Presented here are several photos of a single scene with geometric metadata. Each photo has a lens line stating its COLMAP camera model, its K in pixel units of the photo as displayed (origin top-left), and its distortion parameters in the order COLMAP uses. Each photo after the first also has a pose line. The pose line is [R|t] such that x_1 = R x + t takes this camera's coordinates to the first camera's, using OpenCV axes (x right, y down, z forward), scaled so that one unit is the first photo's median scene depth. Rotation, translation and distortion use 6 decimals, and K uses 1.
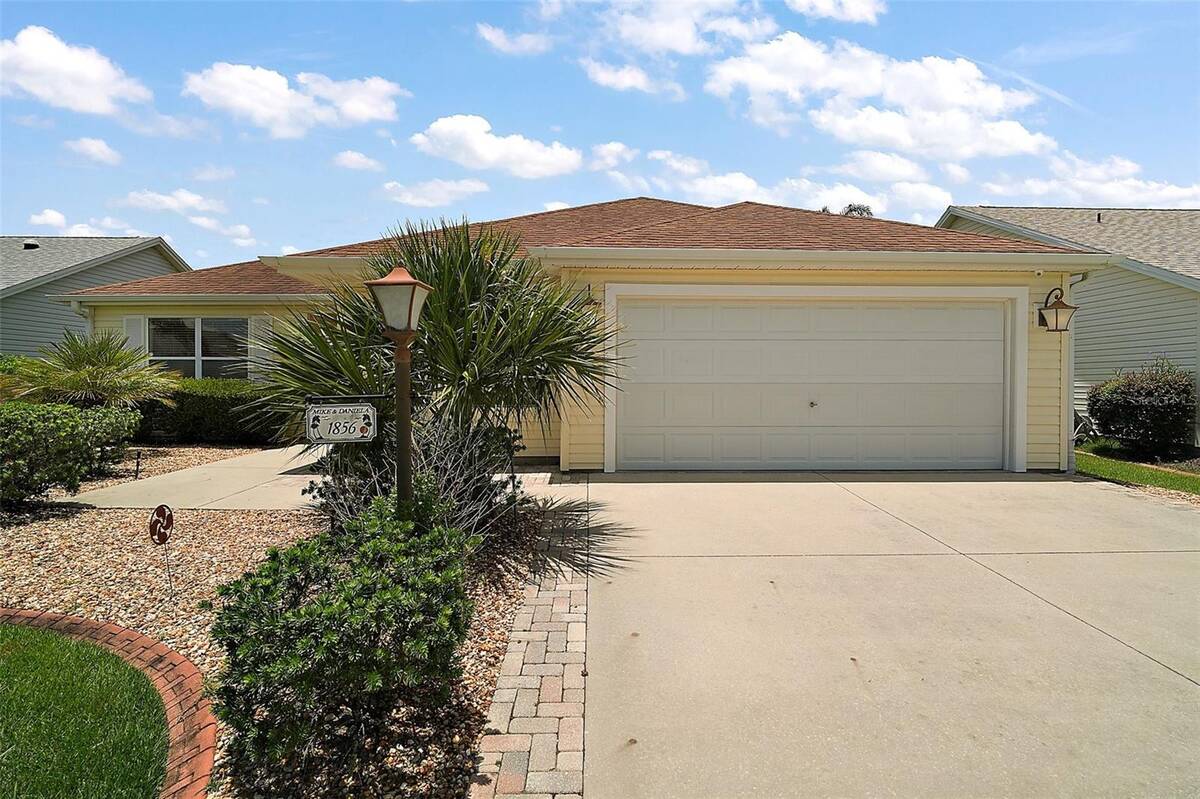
lens RADIAL K [[563.4, 0, 601.0], [0, 563.4, 407.8], [0, 0, 1]] dist [-0.005742, -0.001799]
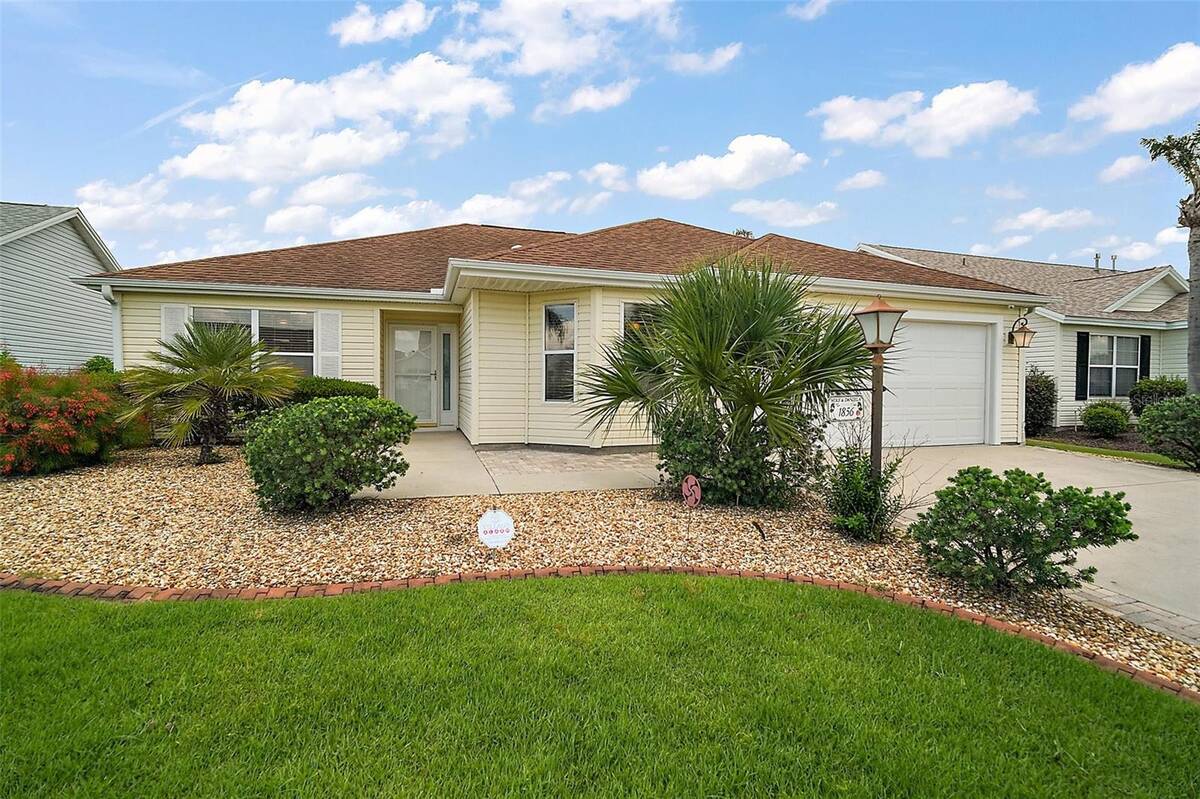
lens RADIAL K [[555.8, 0, 600.0], [0, 555.8, 399.5], [0, 0, 1]] dist [-0.000870, -0.009329]
pose [[0.954548, -0.000569, 0.298057, -1.498715], [0.003001, 0.999966, -0.007703, 0.014952], [-0.298043, 0.008248, 0.954517, -0.110112]]
